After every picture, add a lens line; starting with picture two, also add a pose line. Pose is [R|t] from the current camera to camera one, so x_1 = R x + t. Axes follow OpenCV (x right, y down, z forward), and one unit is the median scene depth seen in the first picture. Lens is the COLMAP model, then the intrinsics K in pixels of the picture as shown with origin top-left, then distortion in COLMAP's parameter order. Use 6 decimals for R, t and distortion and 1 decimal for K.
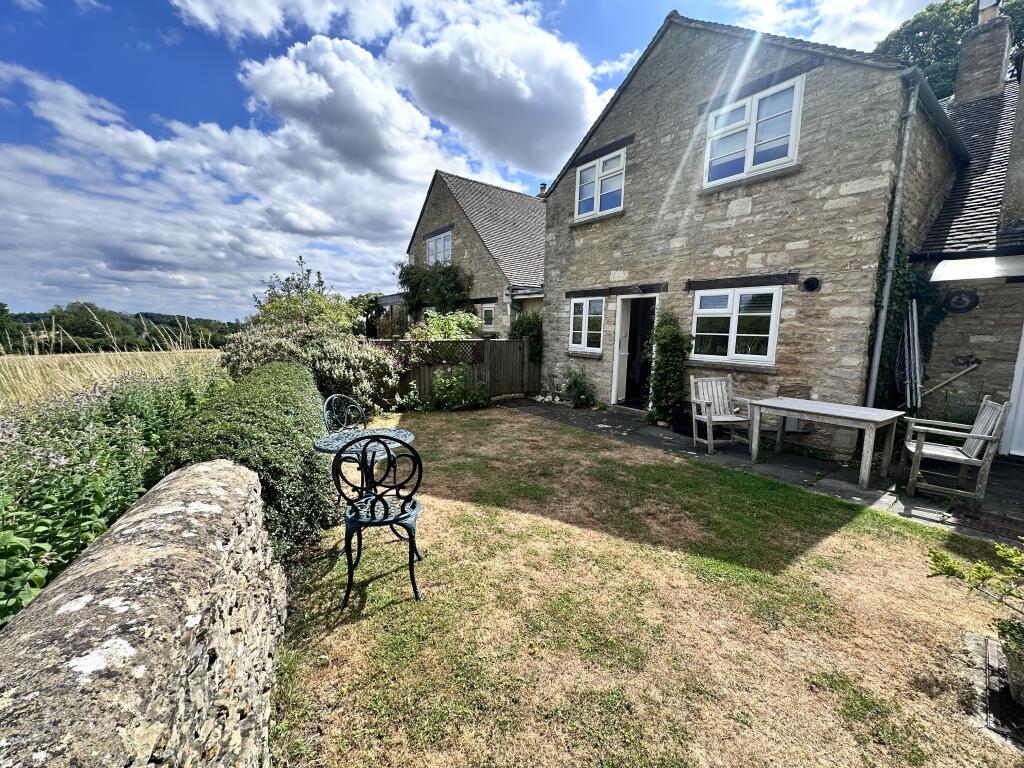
lens RADIAL K [[408.8, 0, 510.5], [0, 408.8, 381.4], [0, 0, 1]] dist [-0.001465, -0.000178]
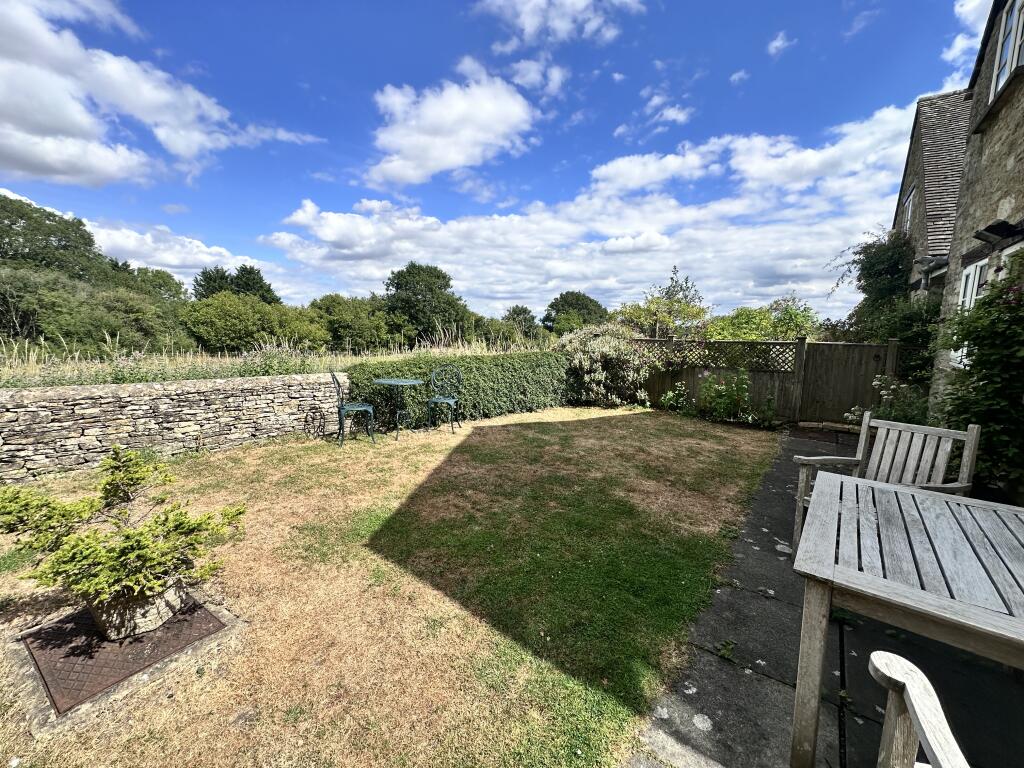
lens RADIAL K [[407.4, 0, 519.9], [0, 407.4, 422.9], [0, 0, 1]] dist [0.000239, 0.000267]
pose [[0.274429, 0.199736, -0.940635, 0.929793], [-0.127137, 0.977140, 0.170395, -0.035249], [0.953166, 0.072828, 0.293549, 0.581478]]
